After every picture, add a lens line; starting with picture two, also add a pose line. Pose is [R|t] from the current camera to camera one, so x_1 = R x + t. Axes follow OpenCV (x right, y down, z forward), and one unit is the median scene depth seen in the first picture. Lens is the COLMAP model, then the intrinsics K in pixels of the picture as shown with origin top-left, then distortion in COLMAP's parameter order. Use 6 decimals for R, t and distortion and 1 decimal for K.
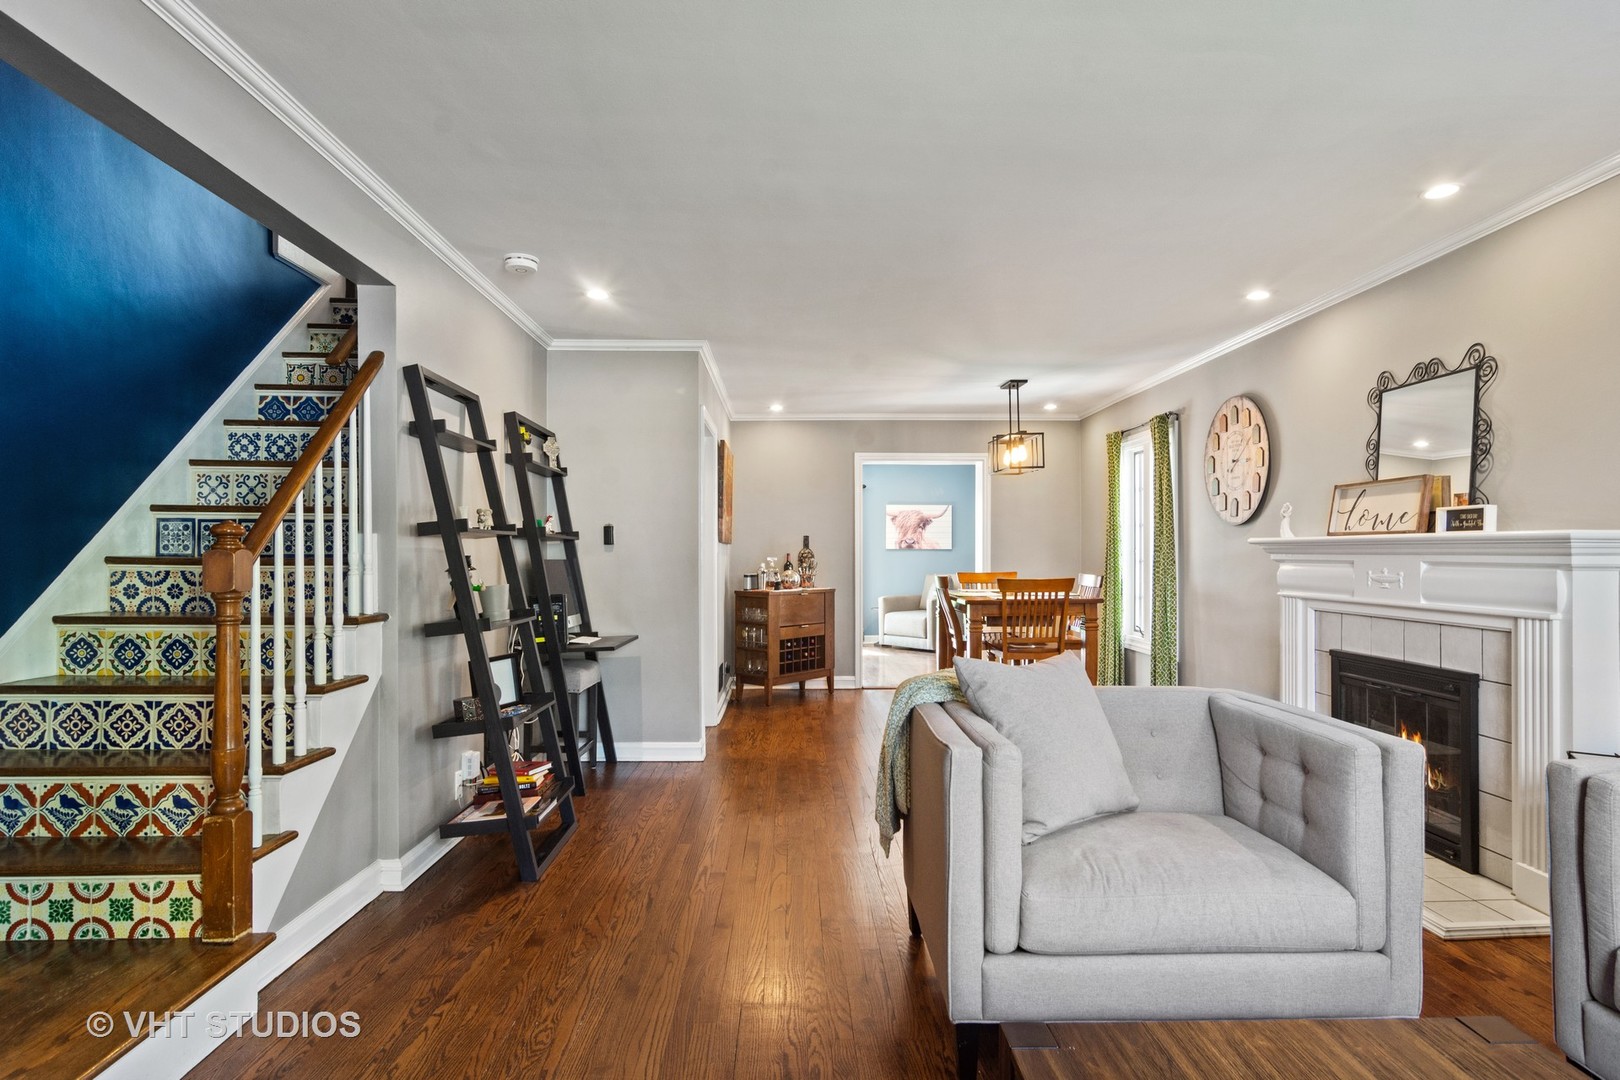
lens RADIAL K [[883.3, 0, 815.0], [0, 883.3, 562.6], [0, 0, 1]] dist [0.004752, 0.000974]
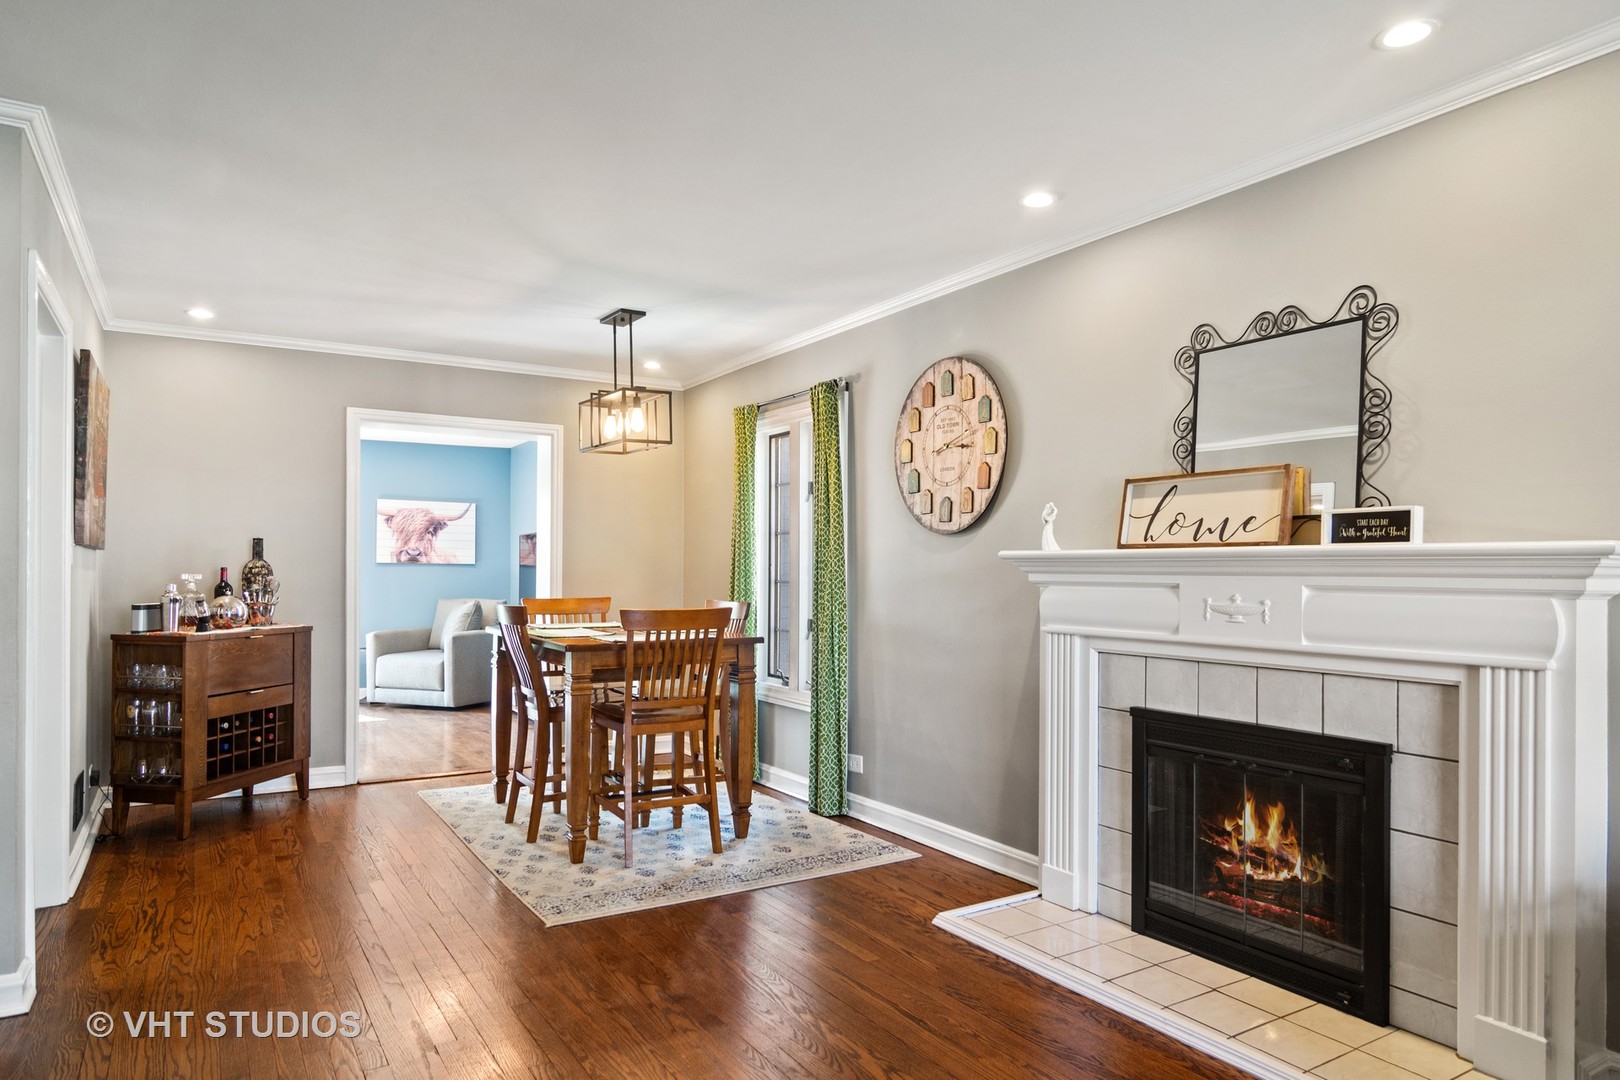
lens RADIAL K [[993.9, 0, 813.8], [0, 993.9, 575.2], [0, 0, 1]] dist [0.004065, 0.000225]
pose [[0.864297, 0.005239, 0.502955, -0.031829], [-0.002030, 0.999974, -0.006929, -0.001822], [-0.502978, 0.004968, 0.864285, 0.314981]]
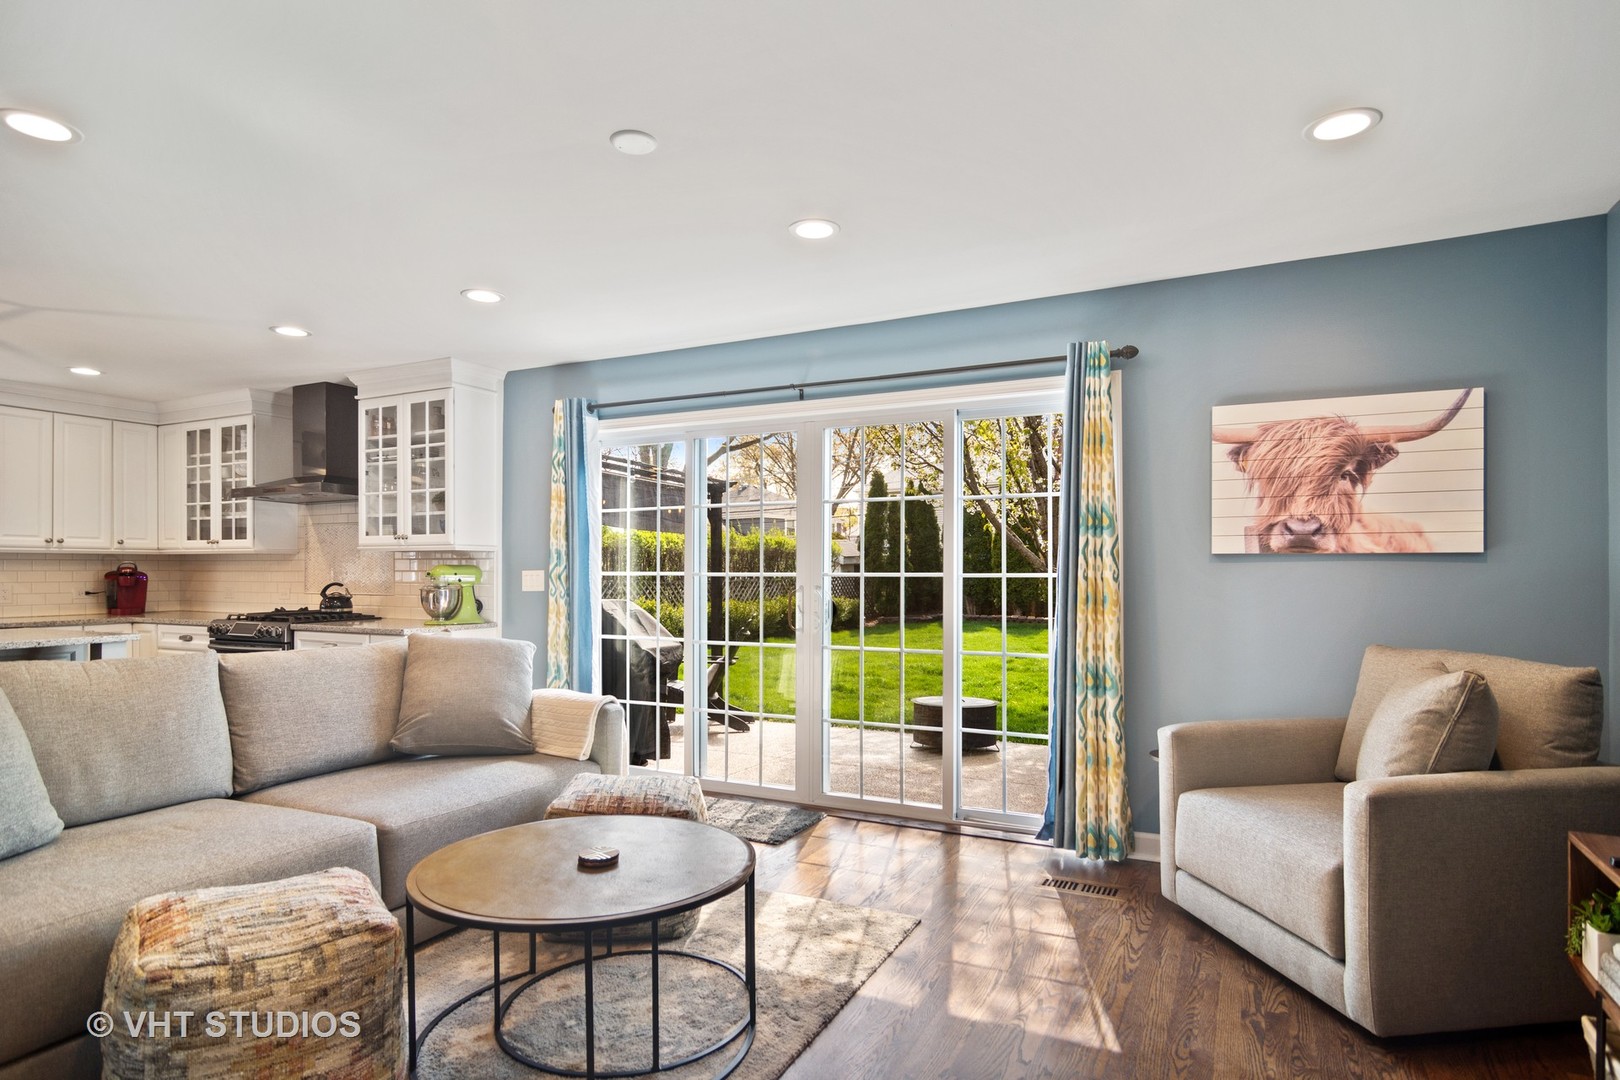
lens RADIAL K [[883.3, 0, 815.0], [0, 883.3, 562.6], [0, 0, 1]] dist [0.004752, 0.000974]
pose [[0.881113, -0.002766, -0.472897, 0.212239], [-0.004182, 0.999898, -0.013640, -0.015858], [0.472887, 0.013996, 0.881012, 1.374744]]
